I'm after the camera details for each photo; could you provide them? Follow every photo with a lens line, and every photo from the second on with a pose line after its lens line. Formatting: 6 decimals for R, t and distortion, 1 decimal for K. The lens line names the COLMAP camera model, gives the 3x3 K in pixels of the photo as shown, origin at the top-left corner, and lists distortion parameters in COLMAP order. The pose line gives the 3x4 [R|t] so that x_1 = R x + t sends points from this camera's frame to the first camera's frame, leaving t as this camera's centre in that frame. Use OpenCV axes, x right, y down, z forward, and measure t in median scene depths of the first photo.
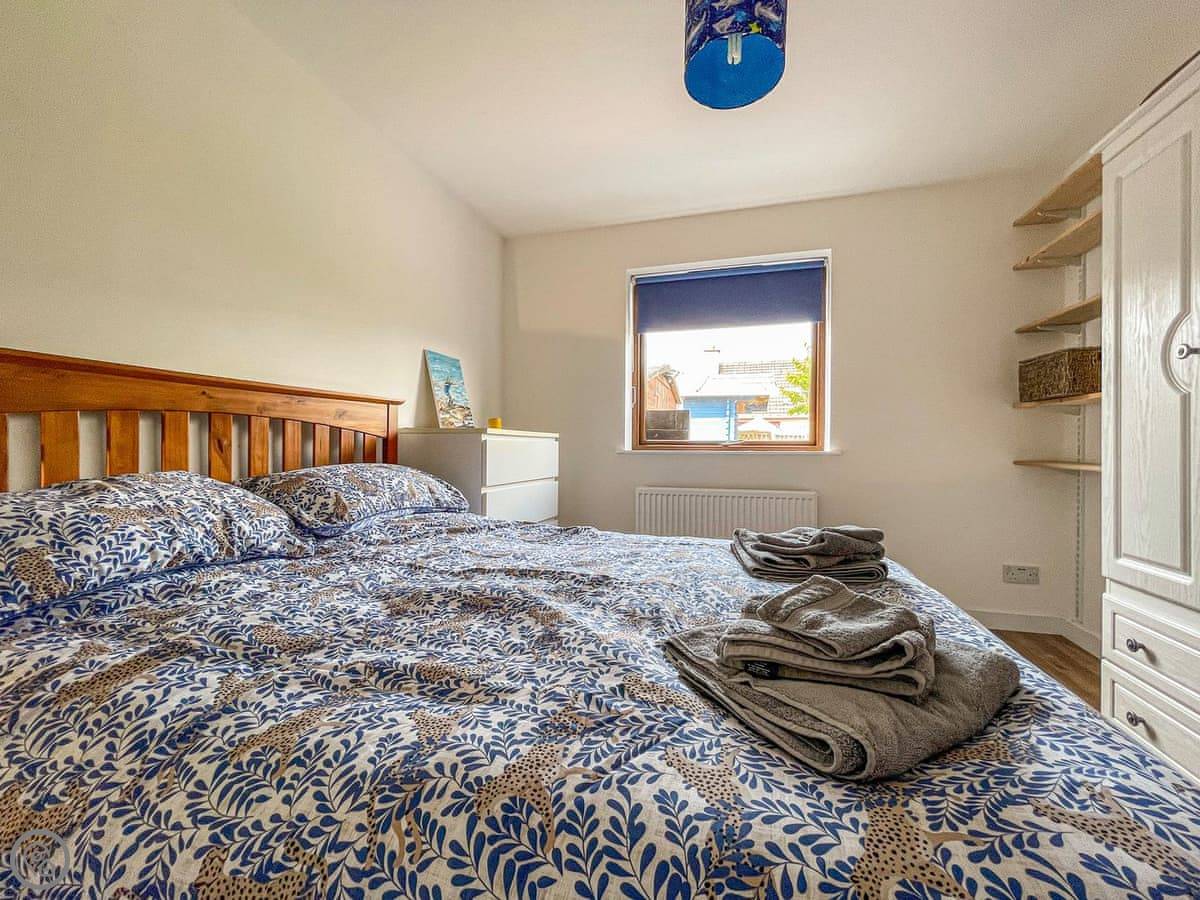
lens RADIAL K [[492.2, 0, 598.2], [0, 492.2, 451.6], [0, 0, 1]] dist [-0.010422, 0.000587]
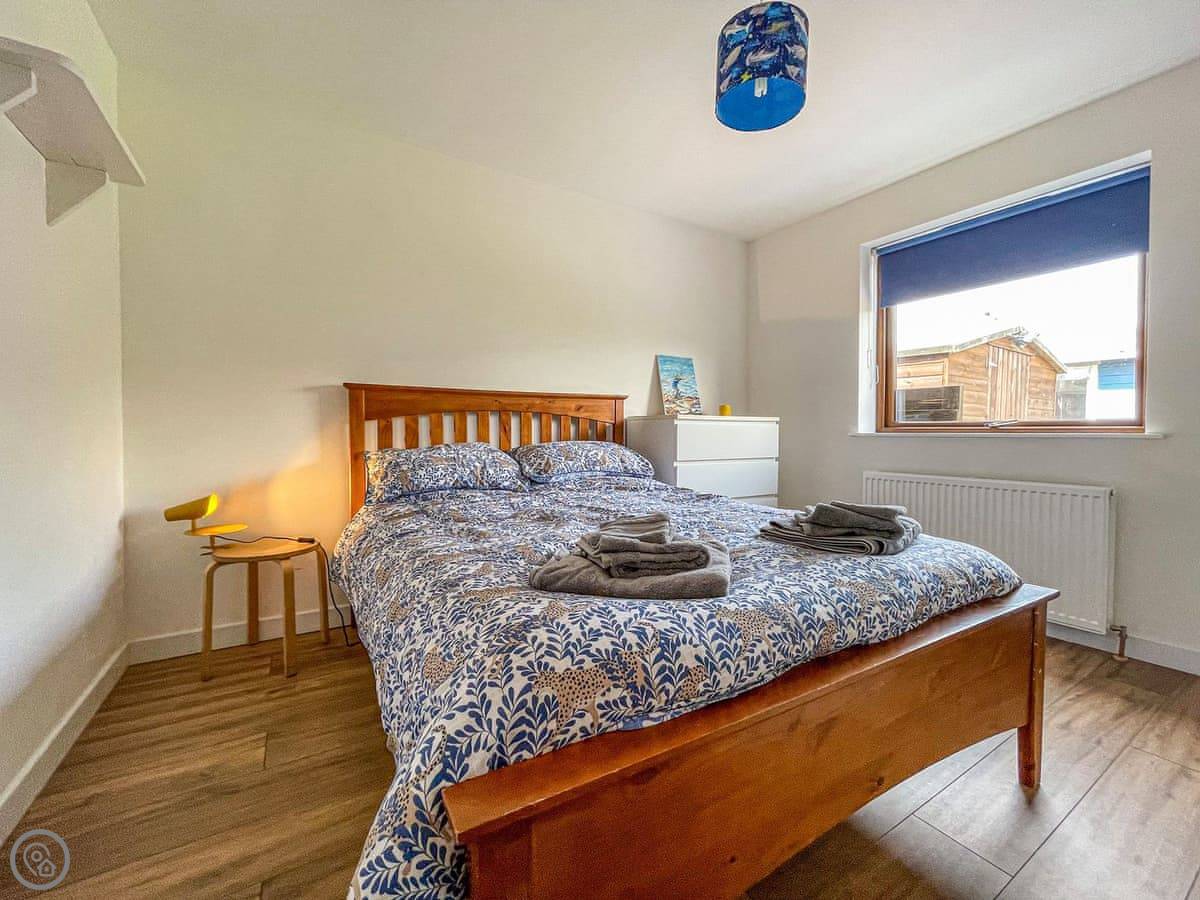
lens RADIAL K [[492.2, 0, 603.3], [0, 492.2, 444.0], [0, 0, 1]] dist [-0.010422, 0.000587]
pose [[0.751310, 0.012486, -0.659832, 0.448227], [-0.004174, 0.999891, 0.014168, 0.010302], [0.659937, -0.007890, 0.751280, -0.074212]]
